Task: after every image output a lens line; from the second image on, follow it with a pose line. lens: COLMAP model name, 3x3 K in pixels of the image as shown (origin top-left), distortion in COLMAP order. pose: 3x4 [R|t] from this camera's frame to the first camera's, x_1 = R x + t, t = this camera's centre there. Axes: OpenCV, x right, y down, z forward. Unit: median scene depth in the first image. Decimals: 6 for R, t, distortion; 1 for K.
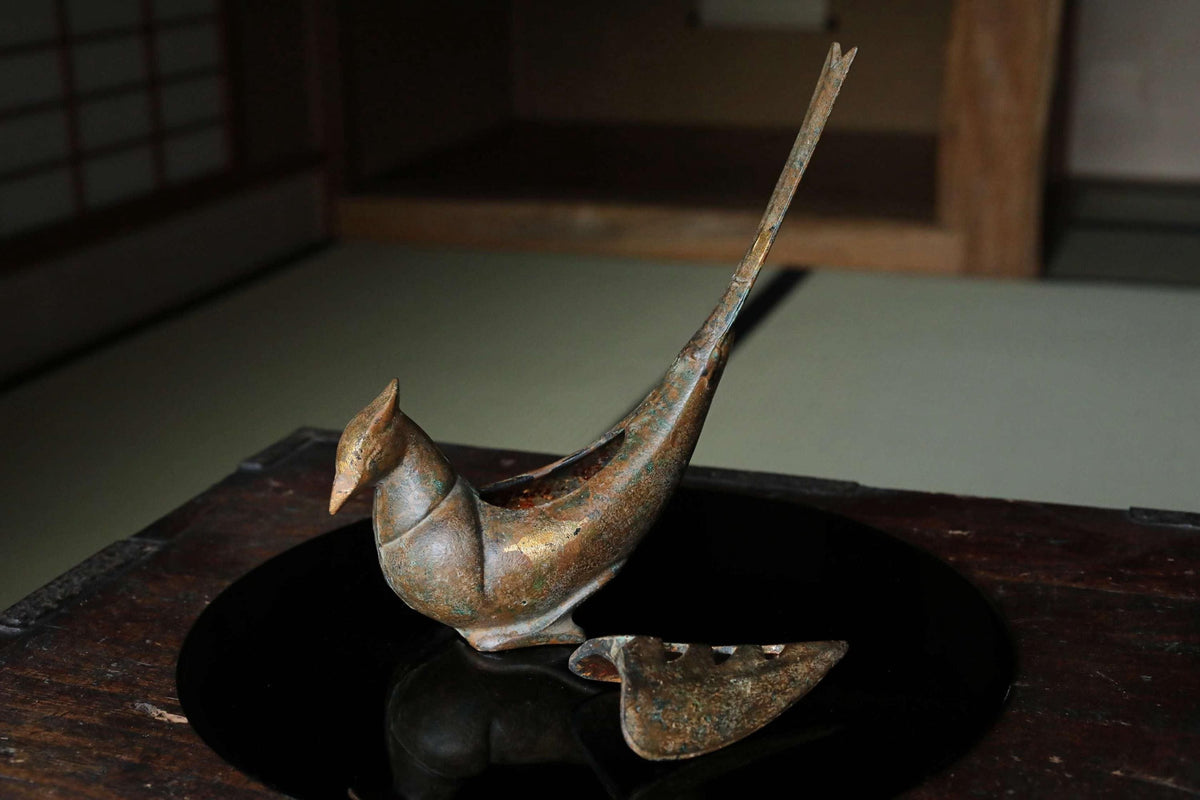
lens RADIAL K [[1971.7, 0, 604.5], [0, 1971.7, 444.0], [0, 0, 1]] dist [-0.016474, 0.244294]
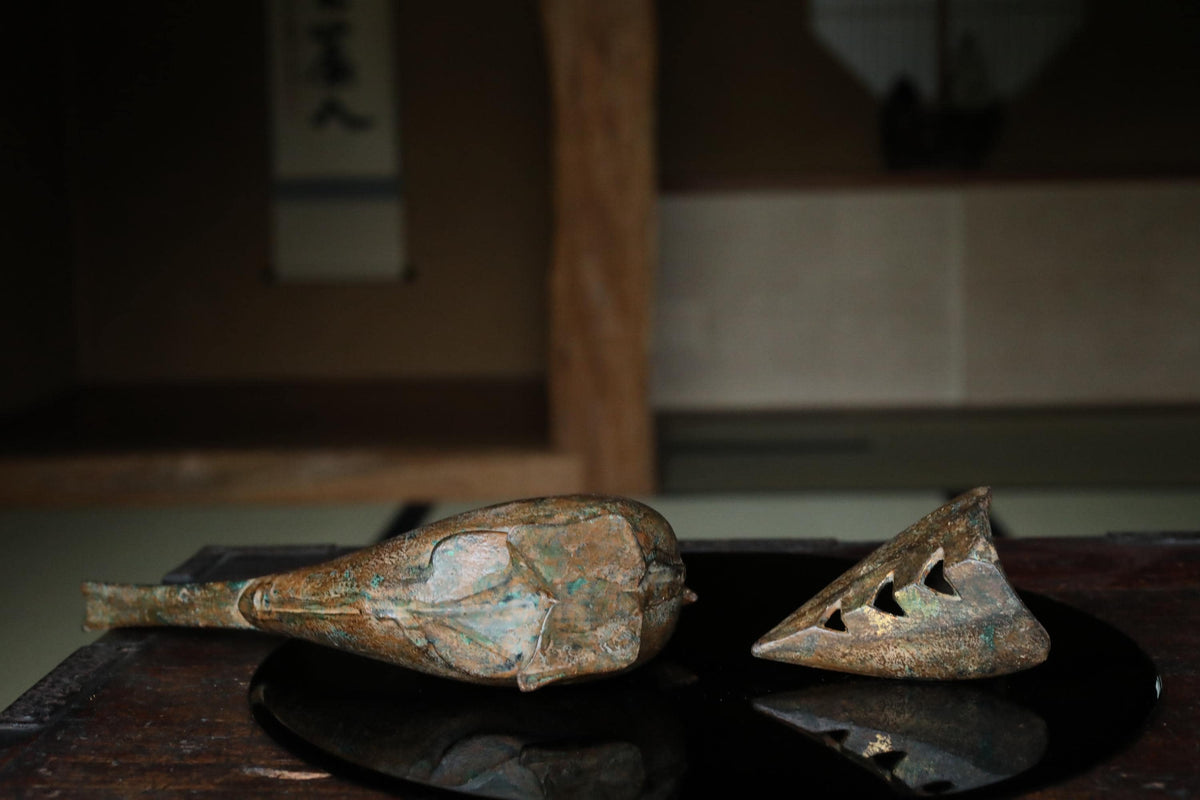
lens RADIAL K [[1971.7, 0, 604.5], [0, 1971.7, 444.0], [0, 0, 1]] dist [-0.016474, 0.244294]
pose [[0.949257, -0.048679, 0.310710, -0.309329], [0.103307, 0.981392, -0.161859, 0.131634], [-0.297049, 0.185744, 0.936622, 0.120378]]
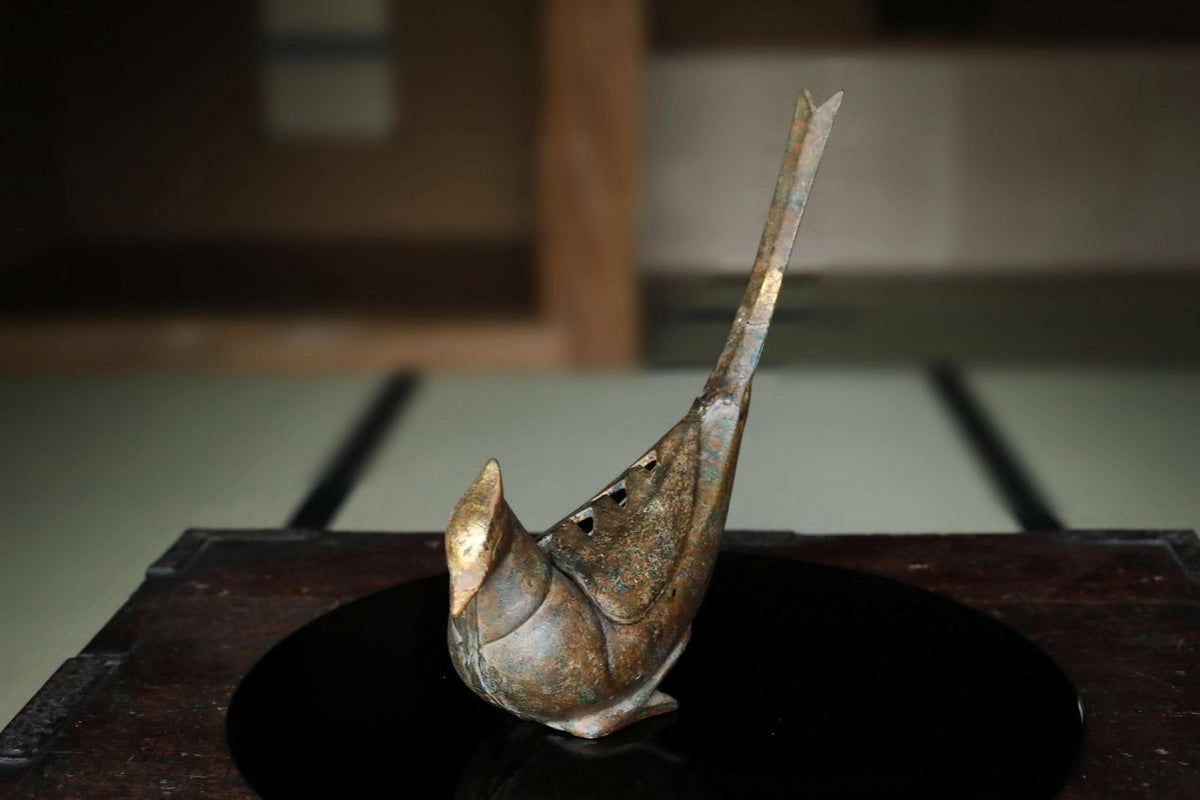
lens RADIAL K [[1971.7, 0, 604.5], [0, 1971.7, 444.0], [0, 0, 1]] dist [-0.016474, 0.244294]
pose [[0.949688, -0.067828, 0.305765, -0.298739], [0.088225, 0.994670, -0.053375, 0.022473], [-0.300515, 0.077665, 0.950610, 0.064751]]
